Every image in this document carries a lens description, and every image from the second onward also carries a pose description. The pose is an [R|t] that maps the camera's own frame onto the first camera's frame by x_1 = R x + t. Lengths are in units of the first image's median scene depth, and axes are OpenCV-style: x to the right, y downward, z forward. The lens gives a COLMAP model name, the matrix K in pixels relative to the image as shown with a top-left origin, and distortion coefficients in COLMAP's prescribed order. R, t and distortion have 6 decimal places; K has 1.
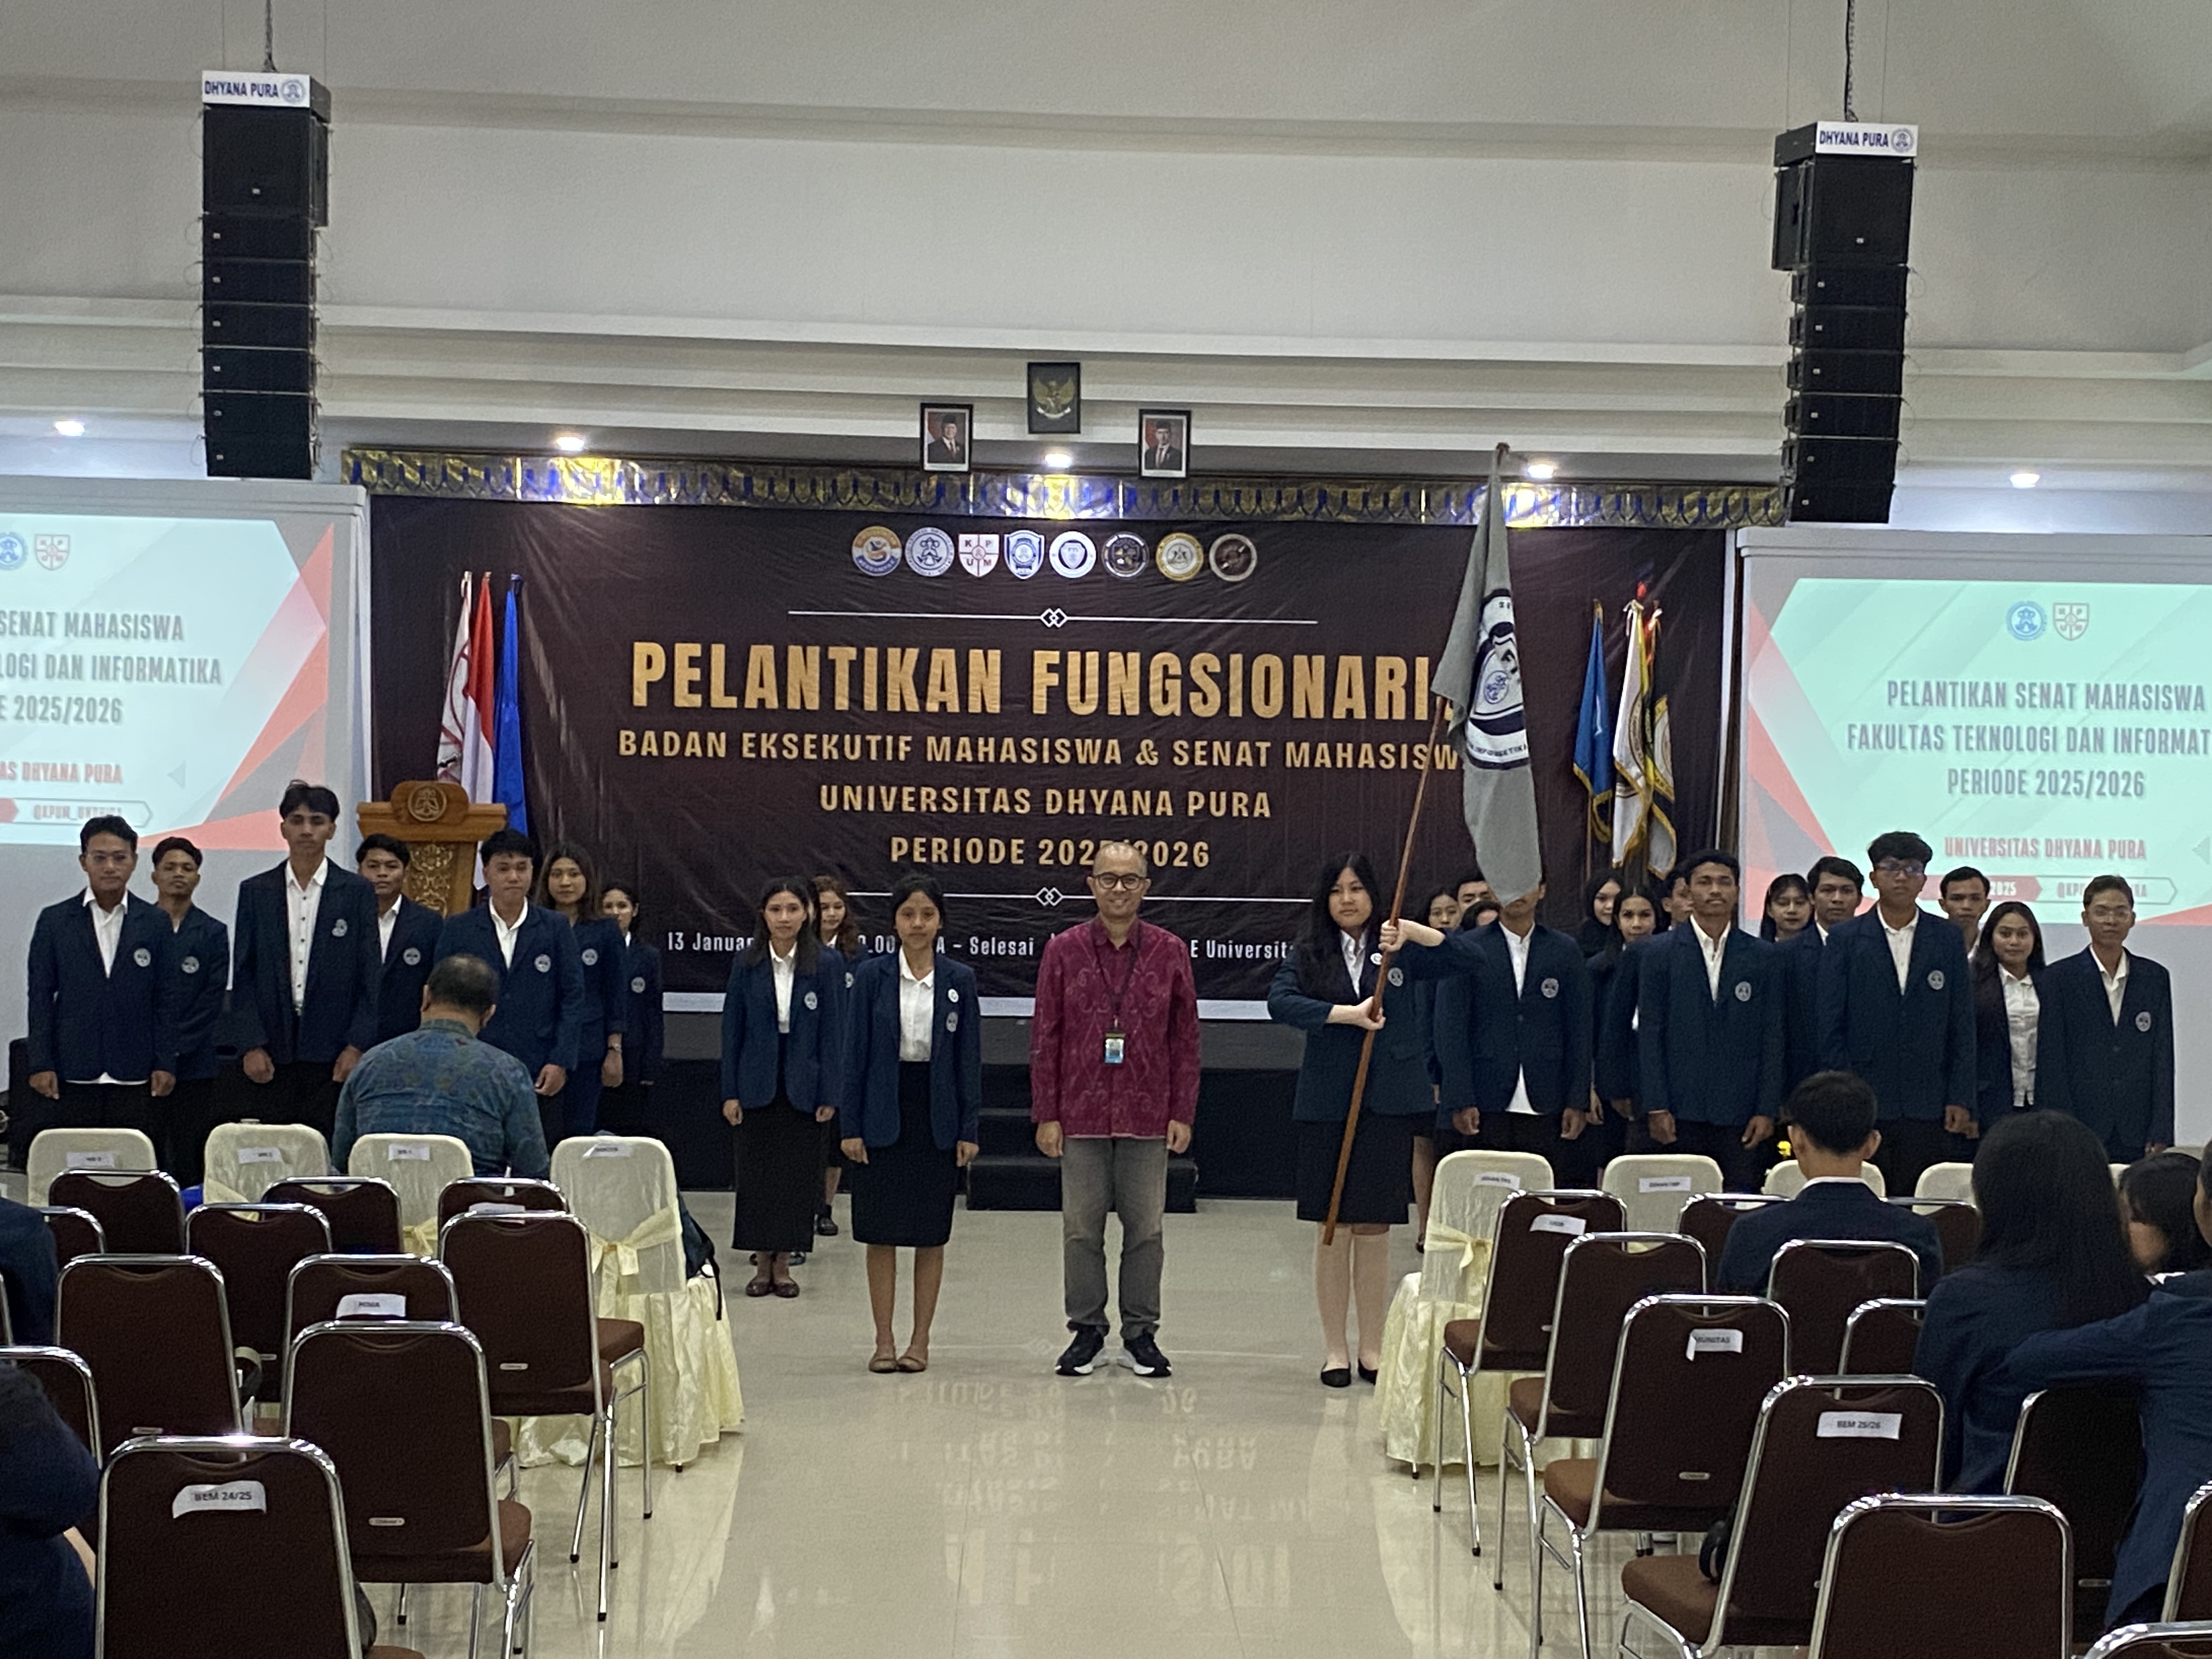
lens RADIAL K [[3101.5, 0, 1106.0], [0, 3101.5, 829.5], [0, 0, 1]] dist [0.128551, 0.013432]
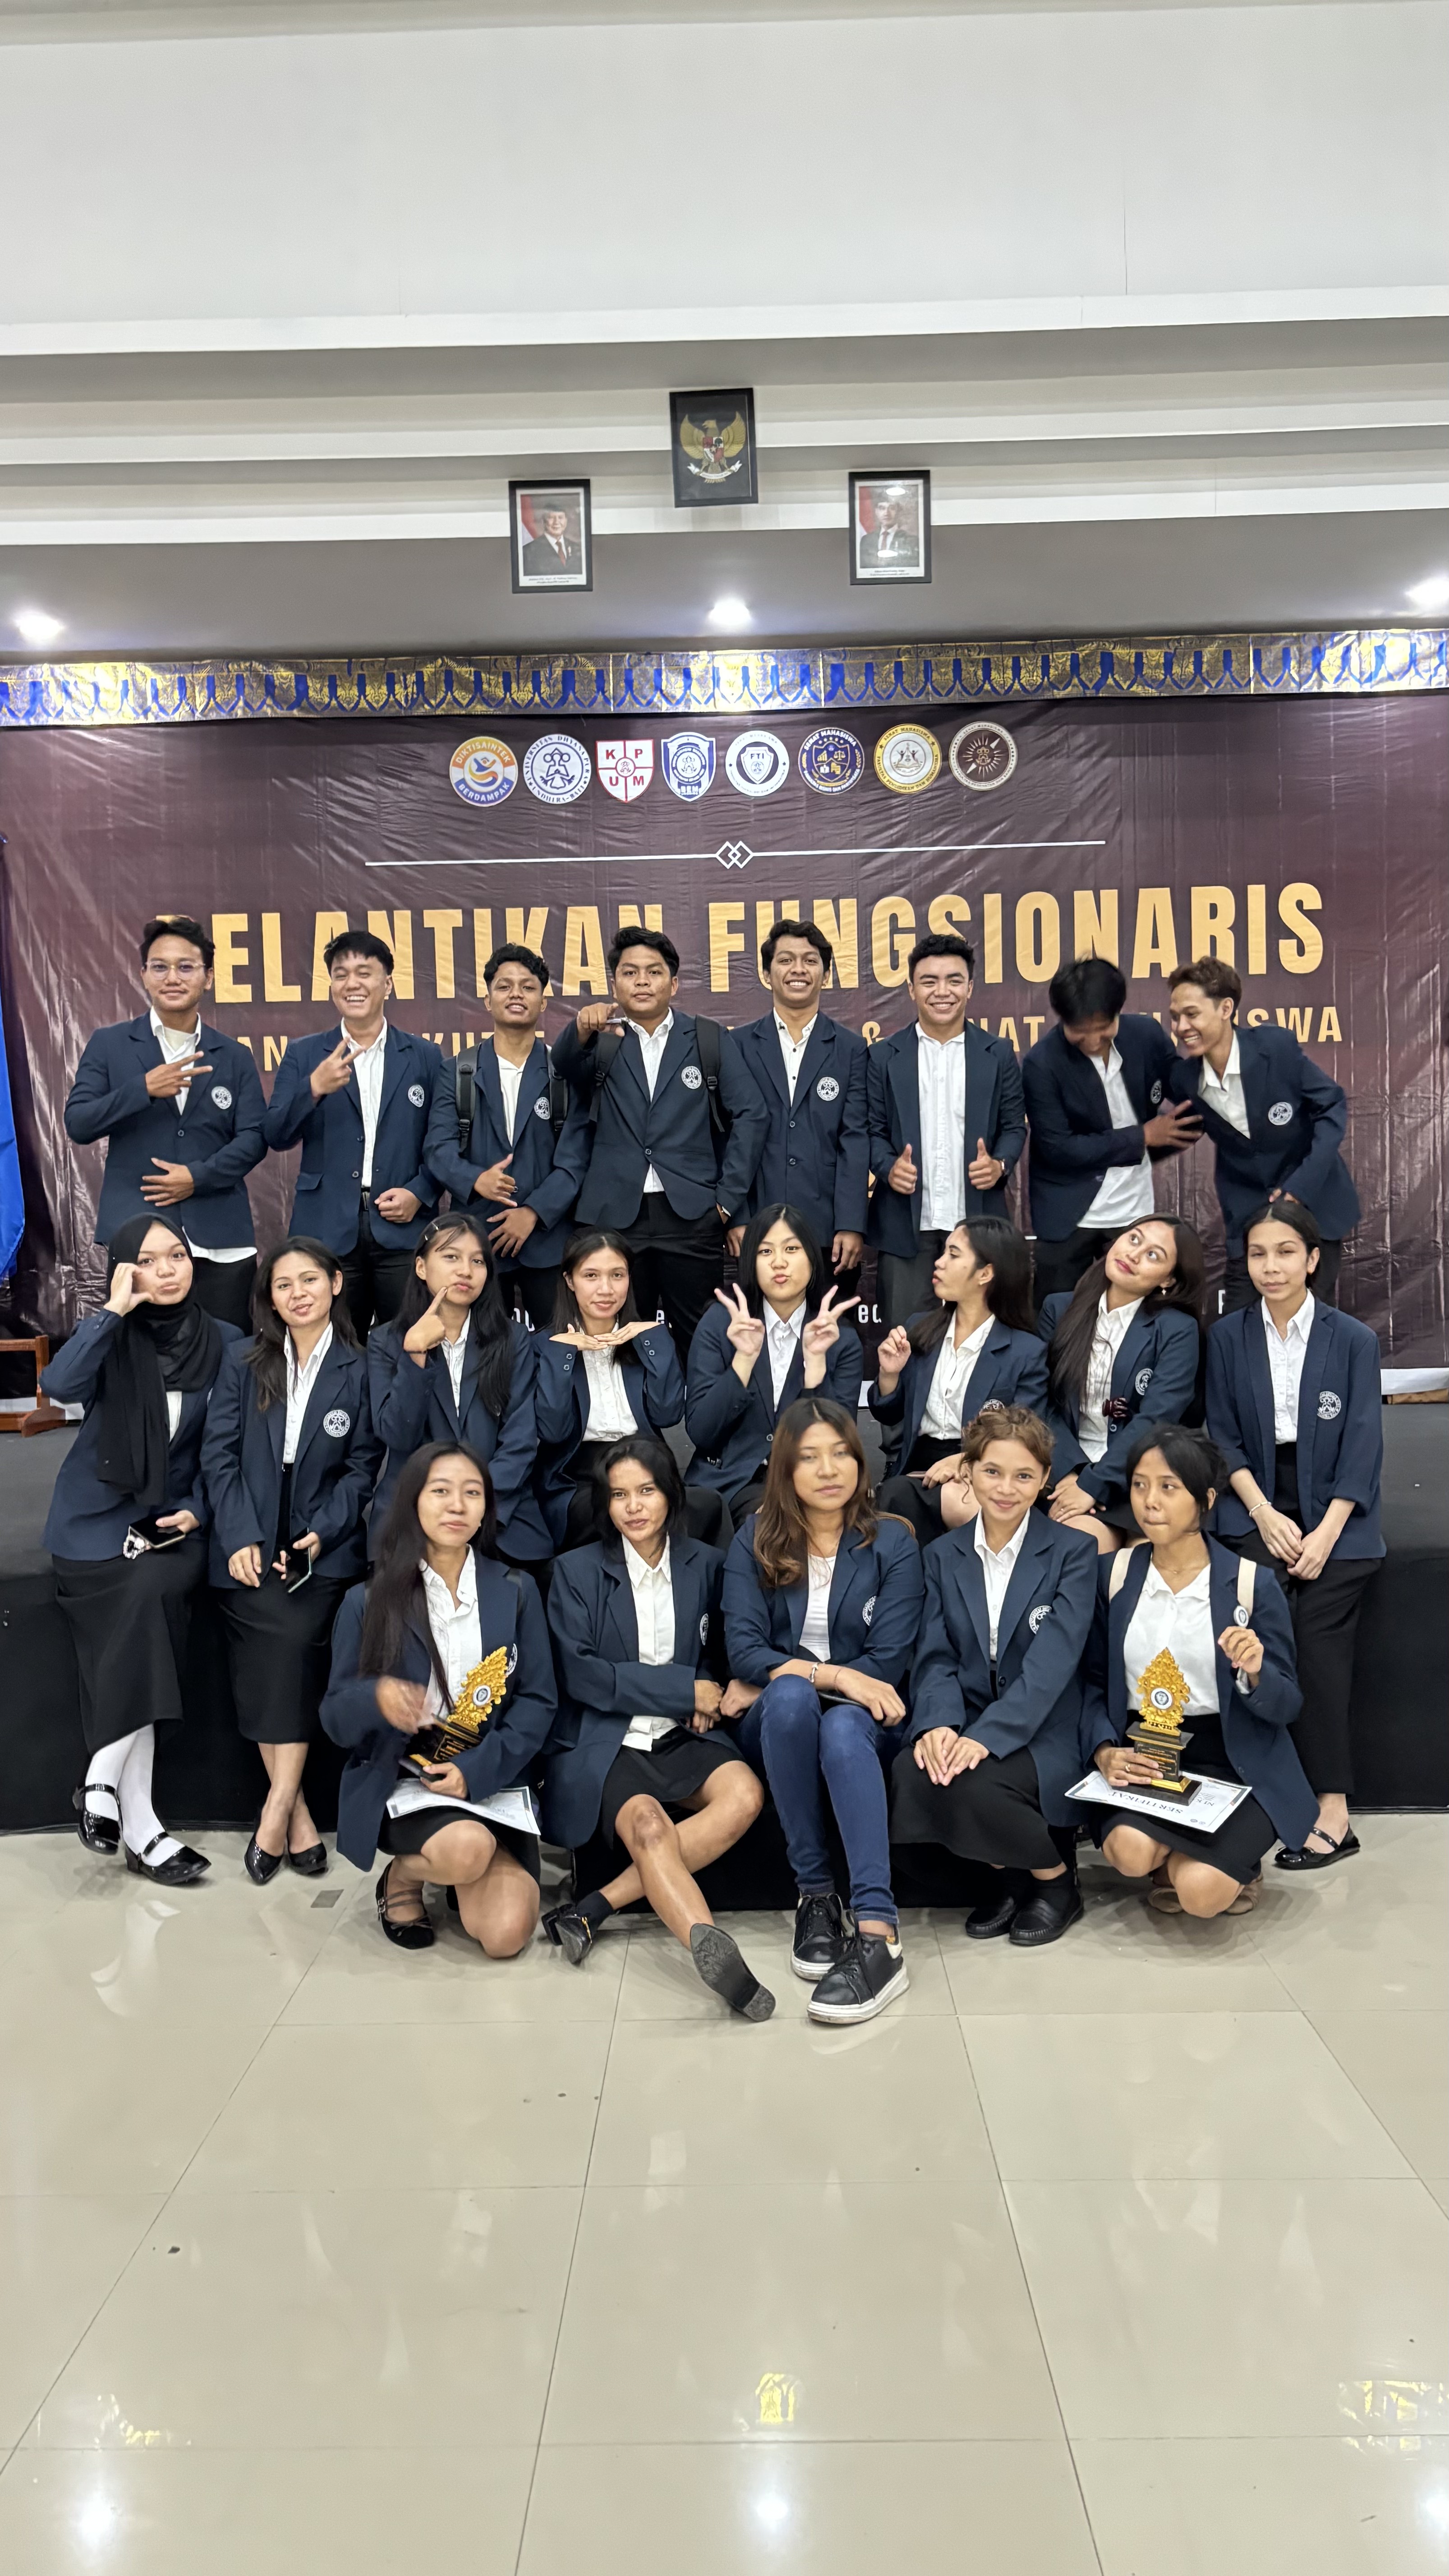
lens RADIAL K [[2029.8, 0, 724.5], [0, 2029.8, 1288.0], [0, 0, 1]] dist [0.007153, 0.002968]
pose [[0.998413, -0.040181, -0.039469, -0.004556], [0.041094, 0.998899, 0.022614, 0.020889], [0.038517, -0.024200, 0.998965, 0.531792]]
